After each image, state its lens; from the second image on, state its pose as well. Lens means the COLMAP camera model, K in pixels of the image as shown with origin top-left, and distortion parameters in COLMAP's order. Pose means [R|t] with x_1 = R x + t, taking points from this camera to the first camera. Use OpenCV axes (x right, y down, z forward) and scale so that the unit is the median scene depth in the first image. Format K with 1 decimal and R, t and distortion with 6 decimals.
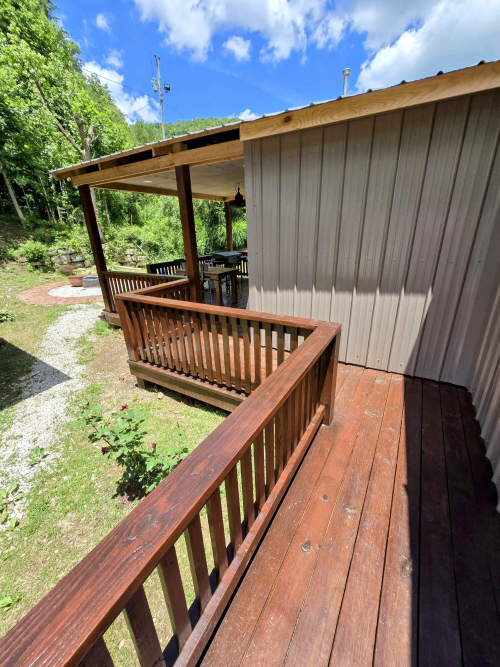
lens RADIAL K [[274.0, 0, 248.0], [0, 274.0, 334.1], [0, 0, 1]] dist [-0.003216, 0.001072]
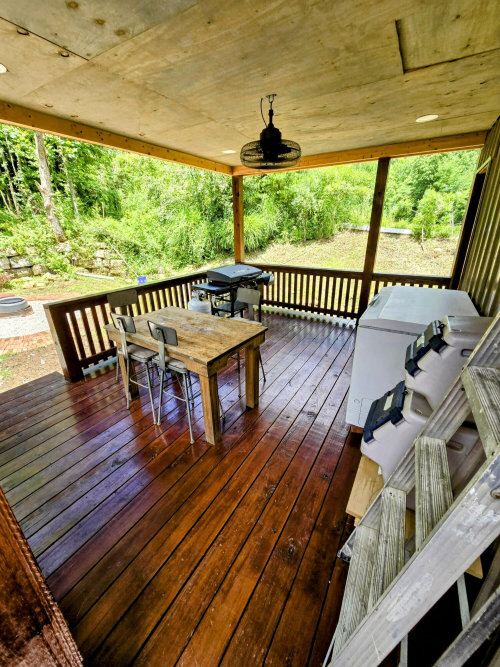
lens RADIAL K [[268.6, 0, 250.0], [0, 268.6, 333.5], [0, 0, 1]] dist [-0.010658, 0.000174]
pose [[0.999609, 0.026202, -0.009790, -0.023358], [-0.026060, 0.999557, 0.014354, -0.112593], [0.010162, -0.014094, 0.999849, 0.297469]]
